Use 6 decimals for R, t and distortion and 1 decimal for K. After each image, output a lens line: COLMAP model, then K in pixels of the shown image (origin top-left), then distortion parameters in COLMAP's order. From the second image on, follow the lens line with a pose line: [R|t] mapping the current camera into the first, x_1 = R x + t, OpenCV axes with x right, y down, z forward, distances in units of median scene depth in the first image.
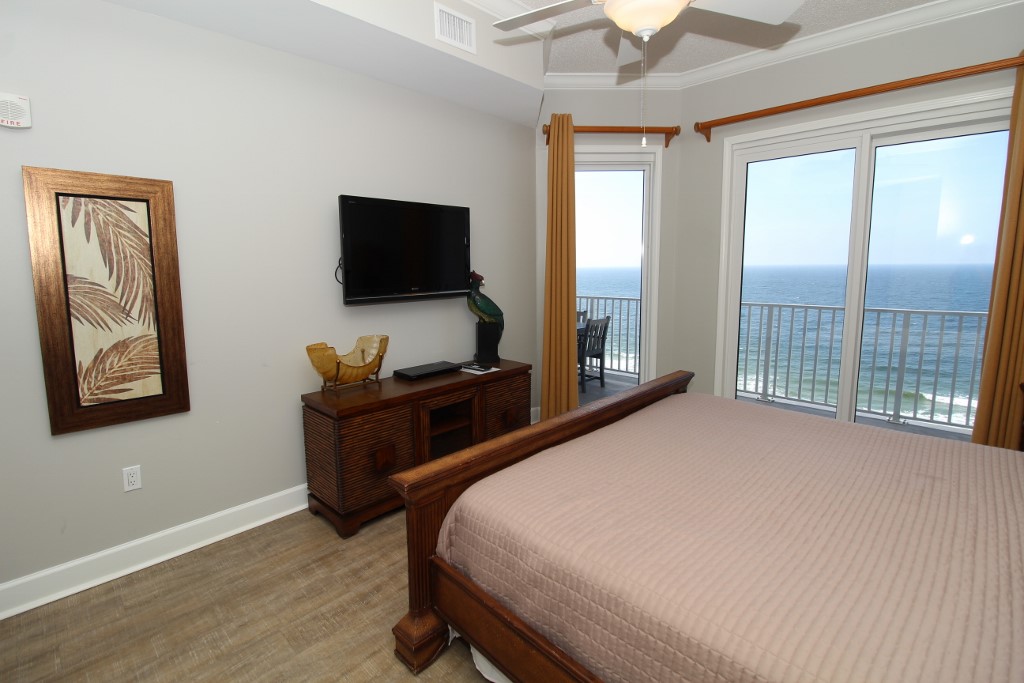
lens RADIAL K [[470.7, 0, 510.2], [0, 470.7, 324.4], [0, 0, 1]] dist [0.001784, -0.012742]
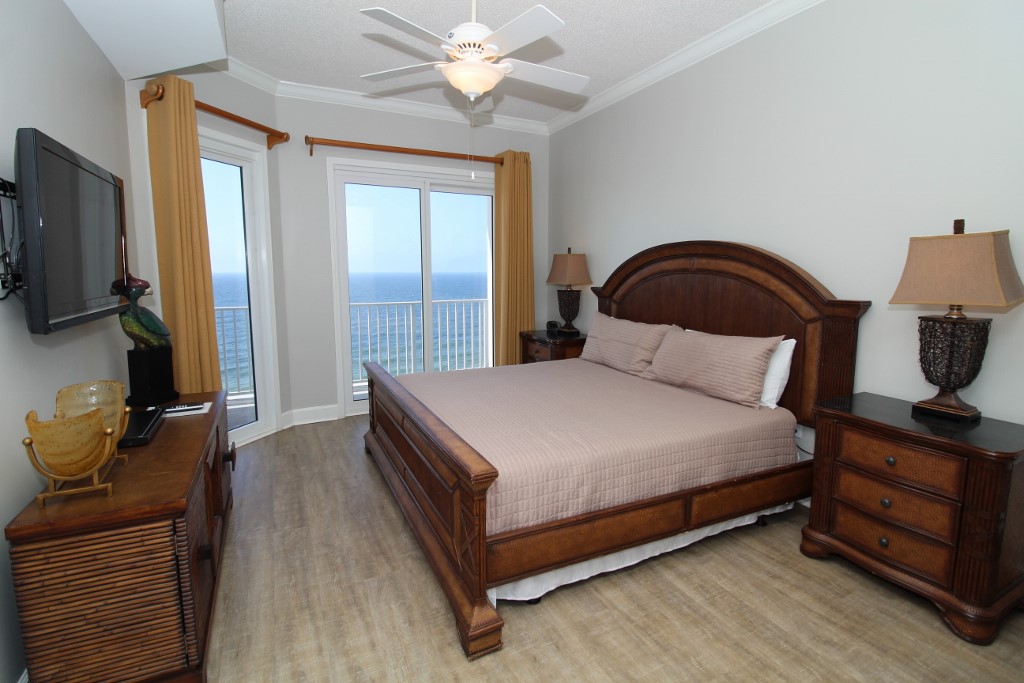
lens RADIAL K [[470.7, 0, 510.2], [0, 470.7, 324.4], [0, 0, 1]] dist [0.001784, -0.012742]
pose [[0.342312, -0.097994, 0.934462, -0.675808], [0.112176, 0.991695, 0.062903, -0.030385], [-0.932866, 0.083292, 0.350462, 0.327455]]
